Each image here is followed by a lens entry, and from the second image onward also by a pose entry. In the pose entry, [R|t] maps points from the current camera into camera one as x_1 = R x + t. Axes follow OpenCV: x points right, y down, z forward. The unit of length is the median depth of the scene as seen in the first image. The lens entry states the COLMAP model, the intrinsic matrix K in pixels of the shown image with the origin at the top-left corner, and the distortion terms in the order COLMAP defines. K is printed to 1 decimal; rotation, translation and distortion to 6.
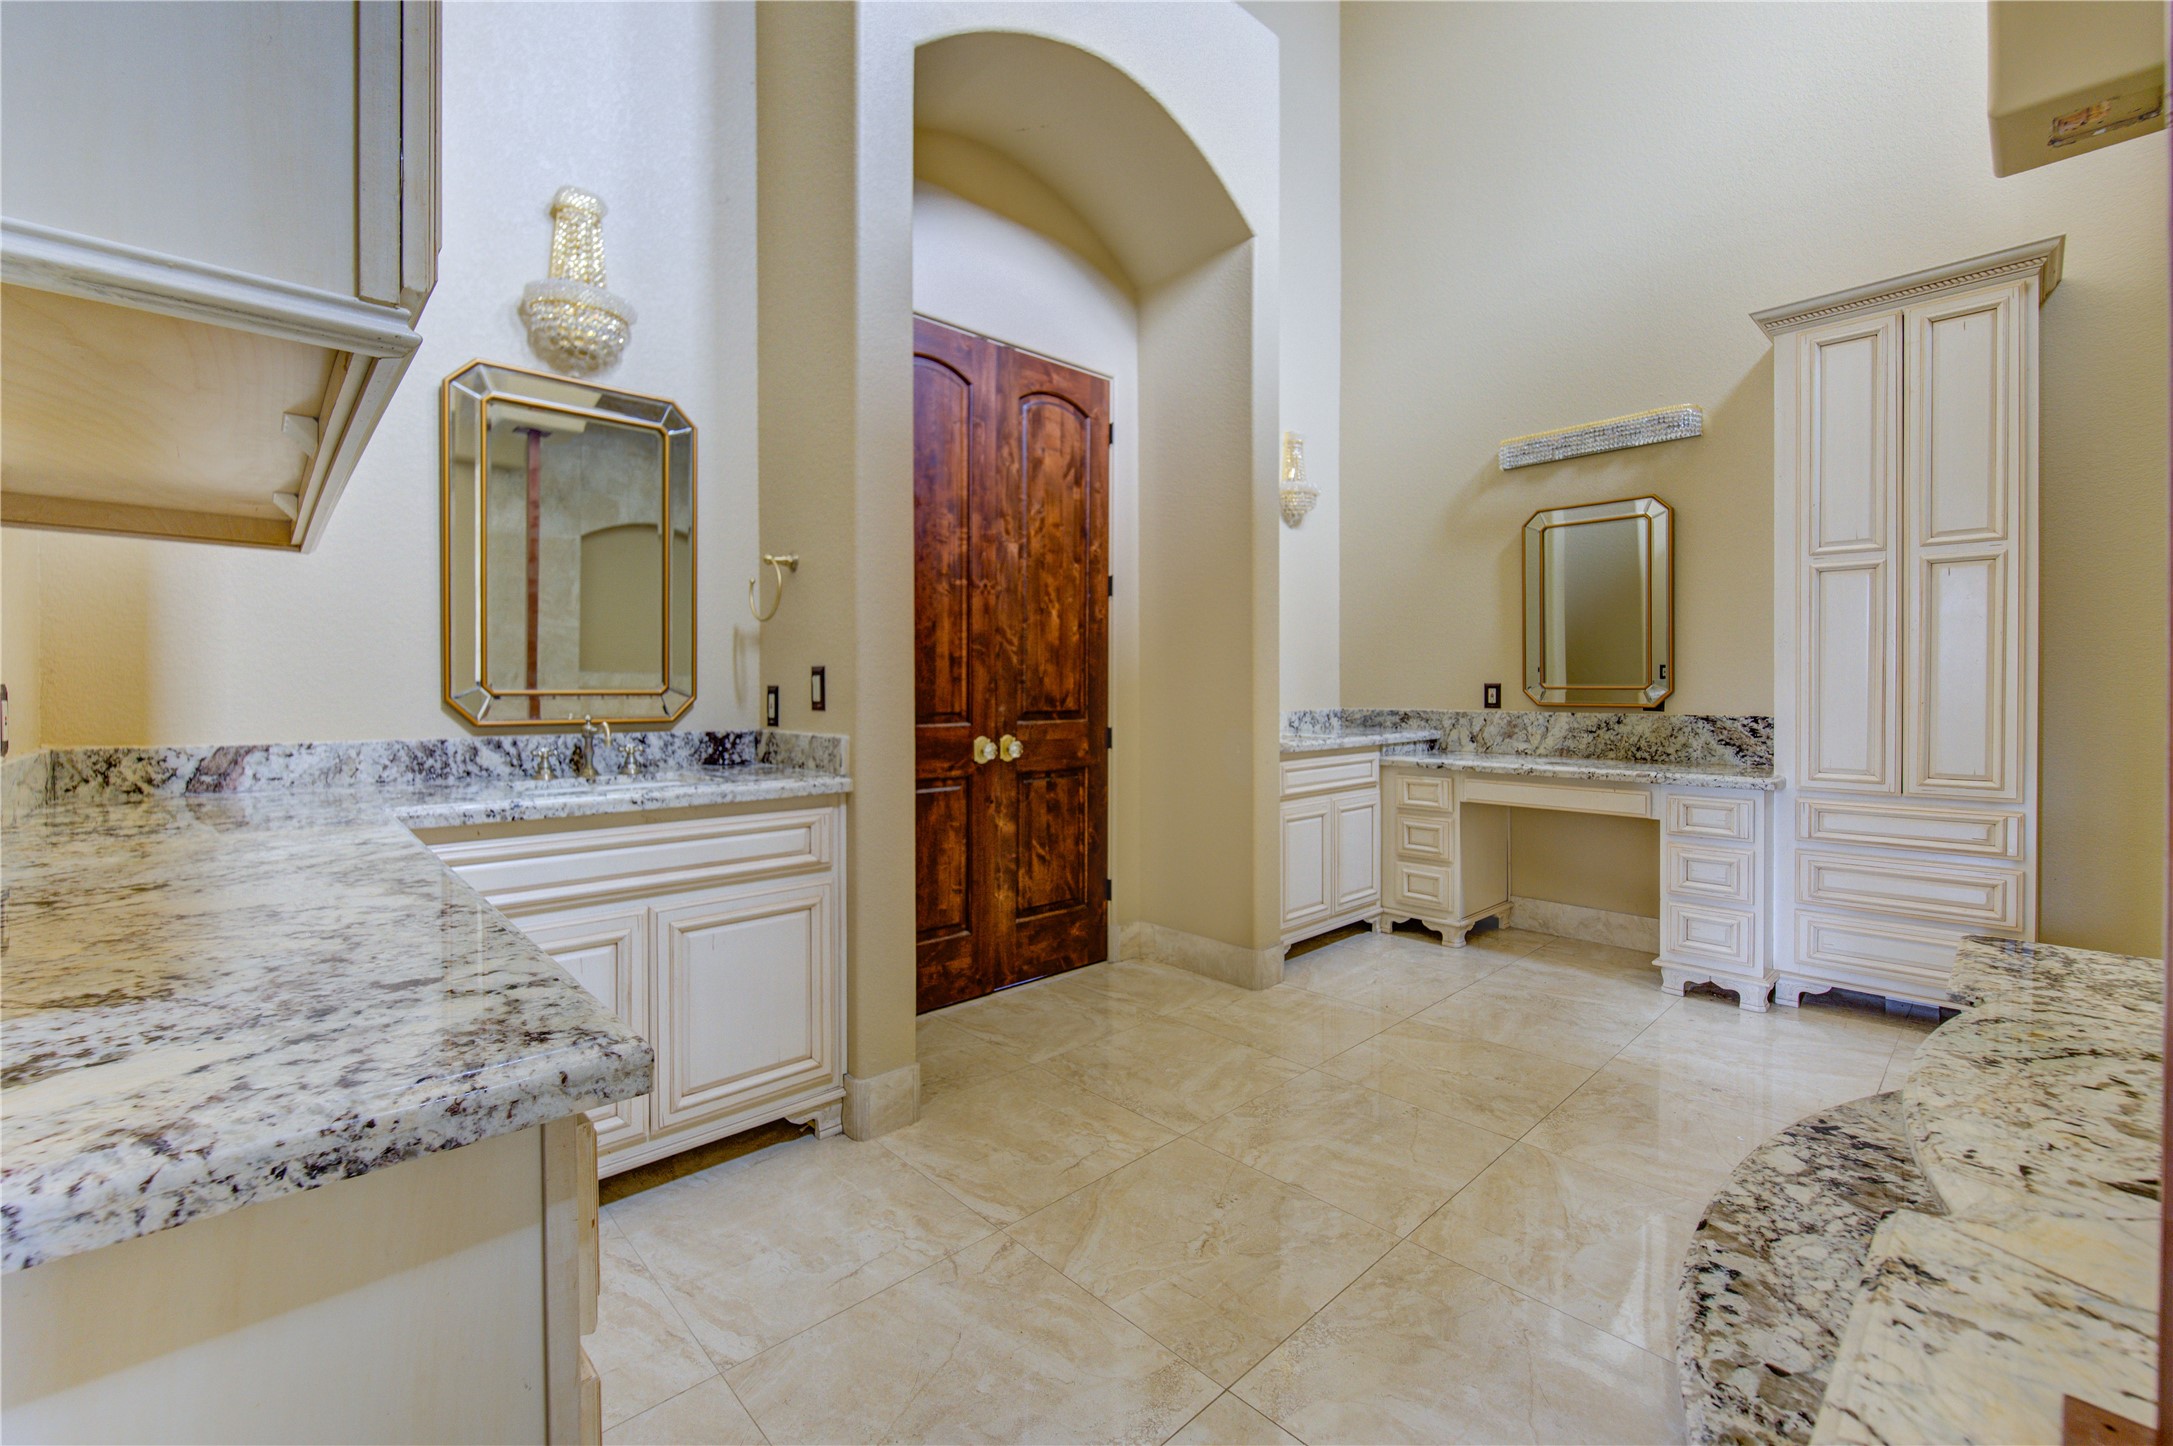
lens RADIAL K [[888.4, 0, 1096.3], [0, 888.4, 695.4], [0, 0, 1]] dist [-0.001591, -0.004082]
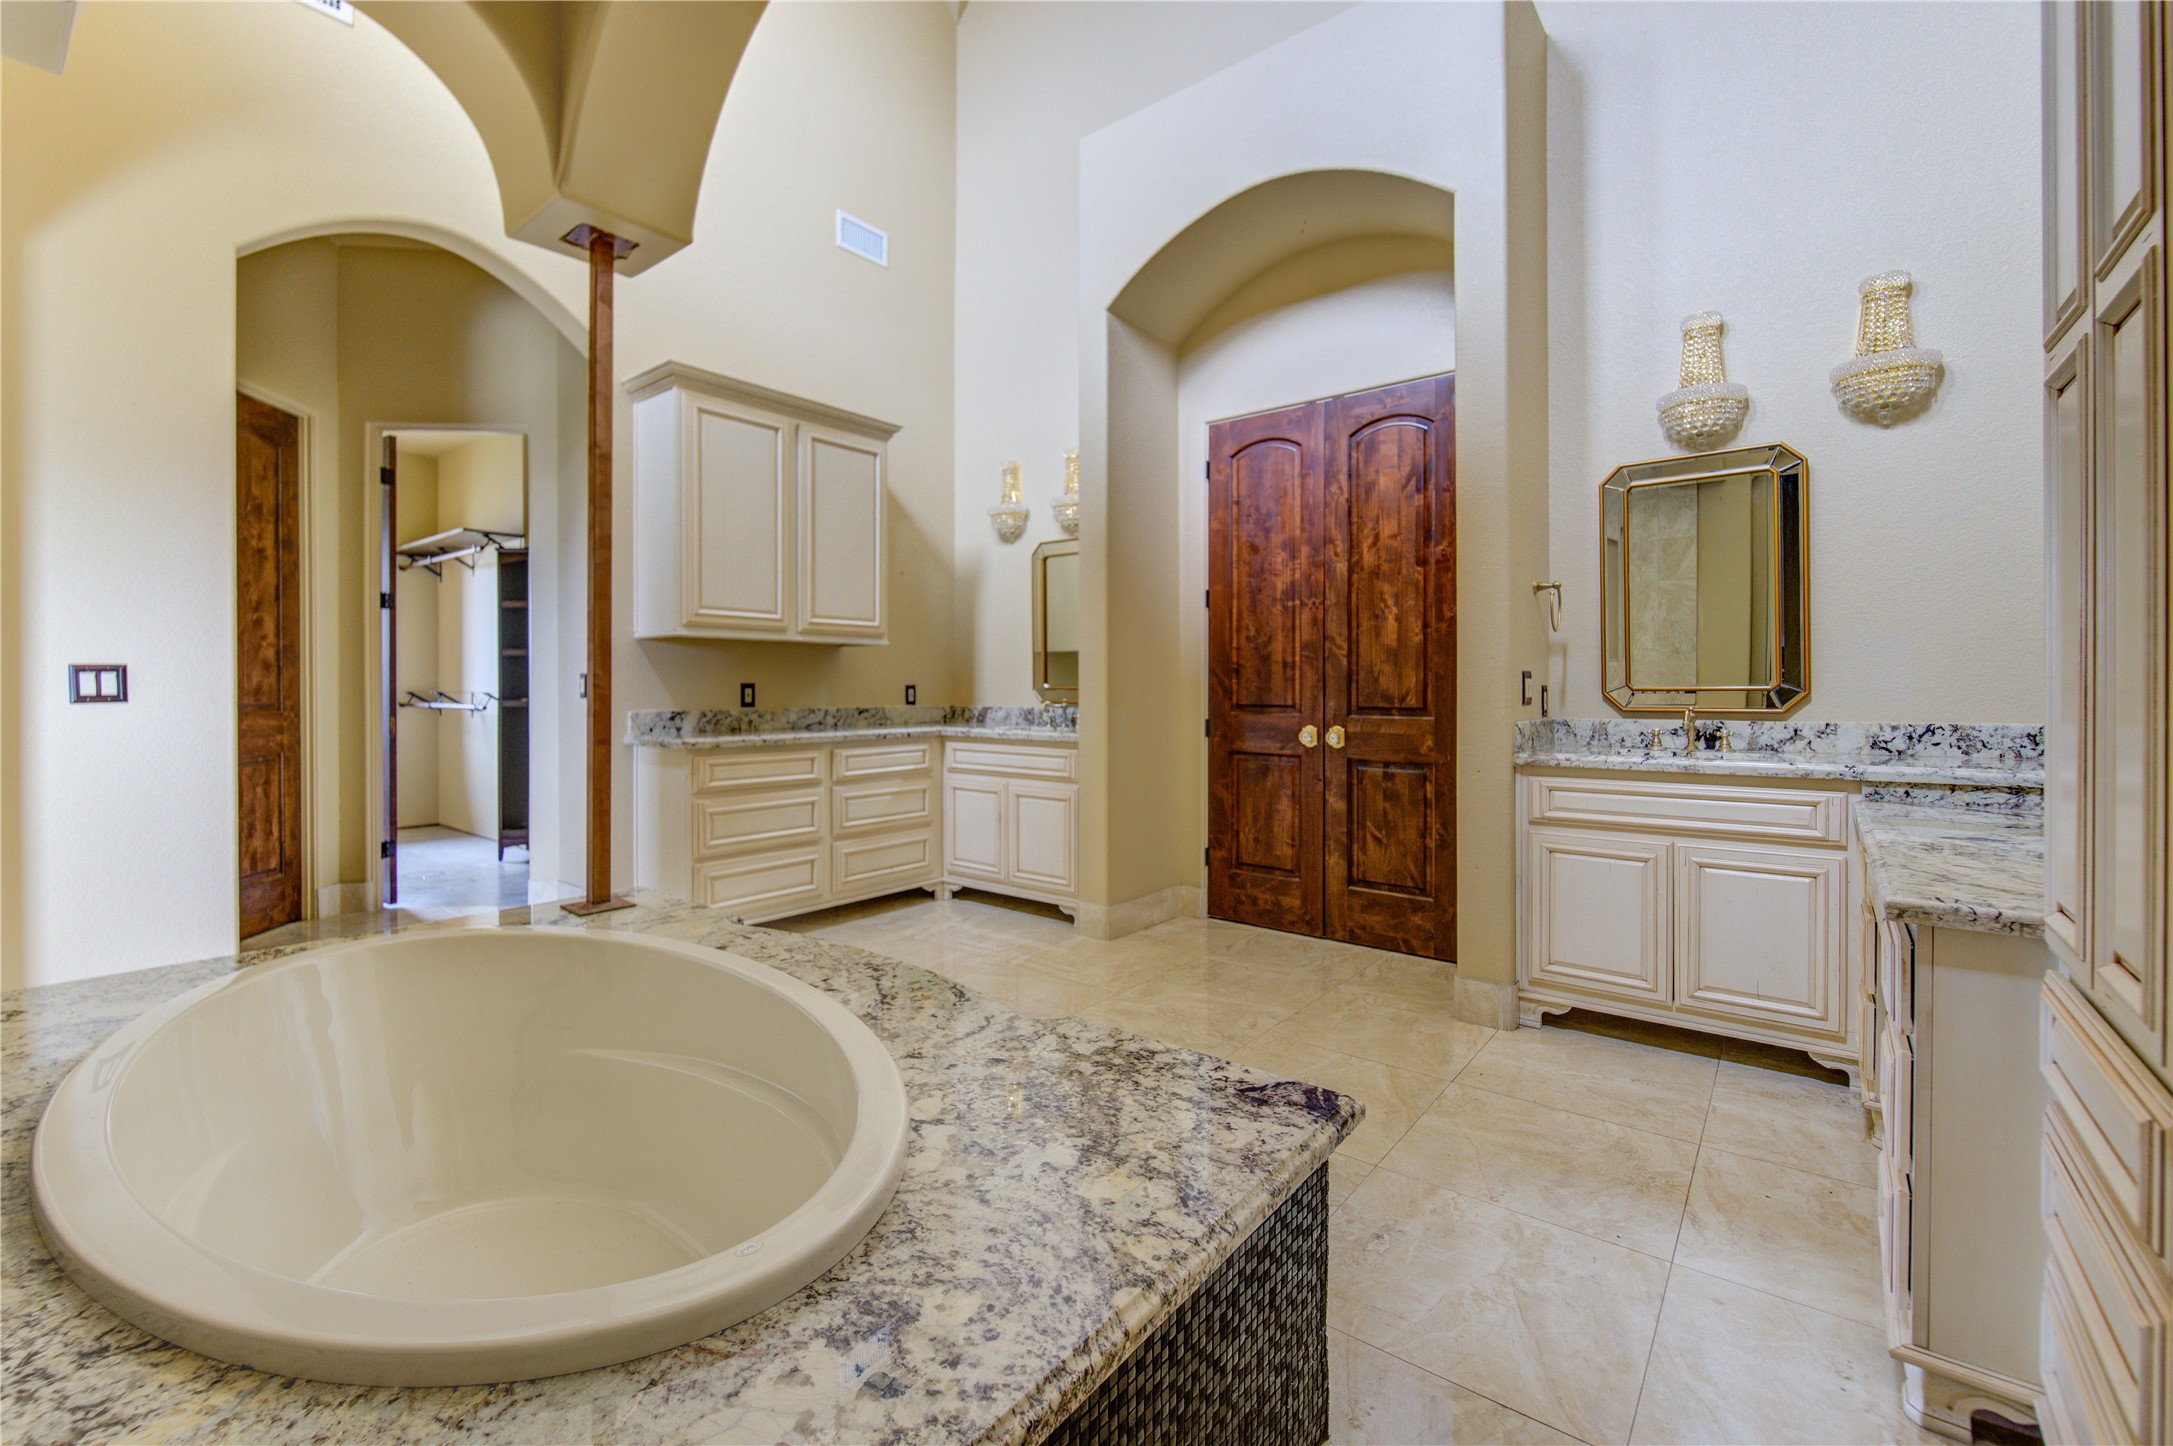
lens RADIAL K [[921.4, 0, 1077.7], [0, 921.4, 693.7], [0, 0, 1]] dist [-0.001126, 0.000099]
pose [[0.140402, 0.007681, -0.990065, 1.047617], [-0.009510, 0.999934, 0.006409, -0.002797], [0.990049, 0.008516, 0.140466, 0.477783]]
